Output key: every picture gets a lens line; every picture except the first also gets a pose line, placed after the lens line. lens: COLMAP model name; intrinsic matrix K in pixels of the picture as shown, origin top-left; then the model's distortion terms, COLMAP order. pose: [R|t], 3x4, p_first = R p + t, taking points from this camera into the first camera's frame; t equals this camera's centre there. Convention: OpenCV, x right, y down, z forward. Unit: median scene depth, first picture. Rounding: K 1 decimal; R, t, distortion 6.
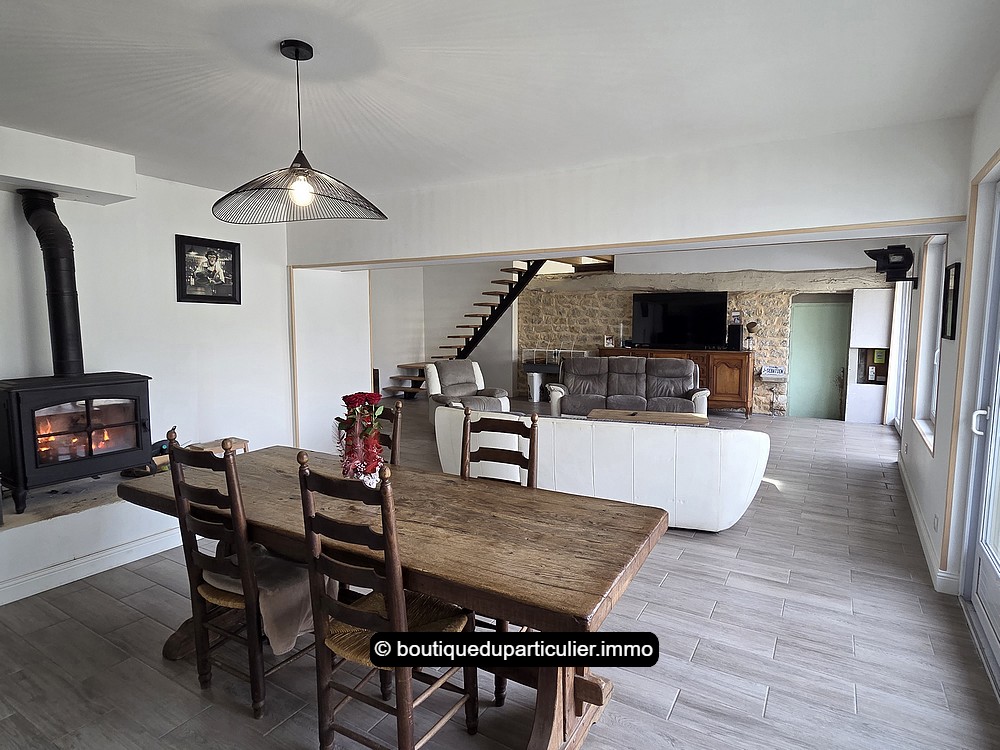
lens RADIAL K [[555.8, 0, 499.1], [0, 555.8, 376.1], [0, 0, 1]] dist [0.003932, -0.005848]
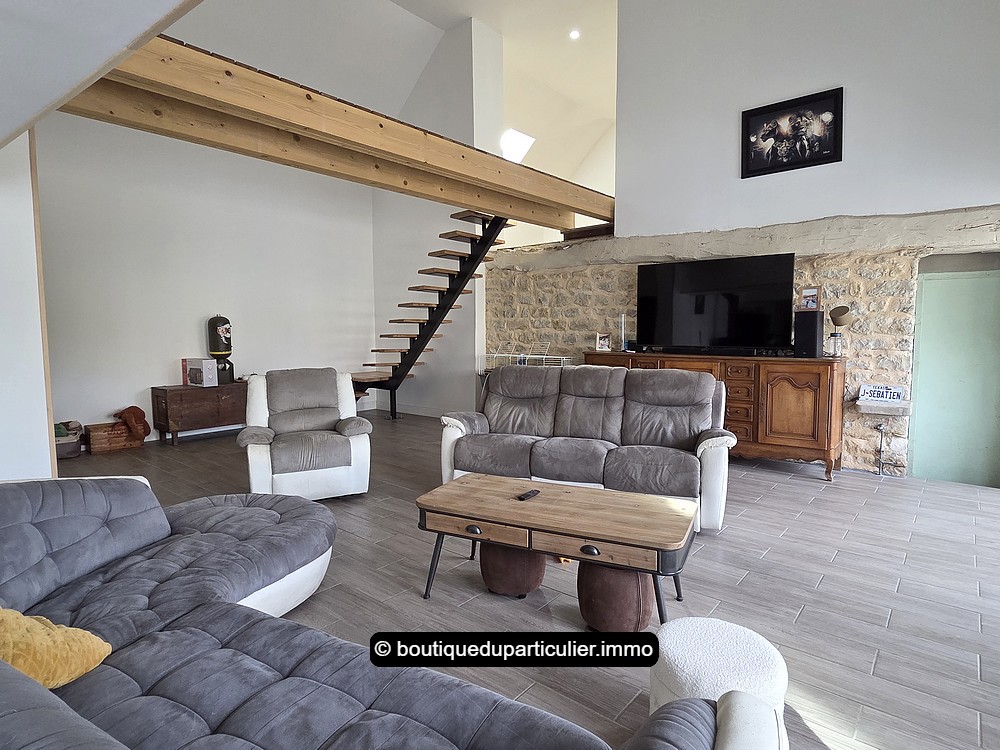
lens RADIAL K [[555.8, 0, 502.3], [0, 555.8, 377.4], [0, 0, 1]] dist [0.003932, -0.005848]
pose [[0.988130, 0.012465, -0.153111, 0.202933], [-0.014710, 0.999800, -0.013544, -0.013231], [0.152912, 0.015635, 0.988116, 0.392022]]
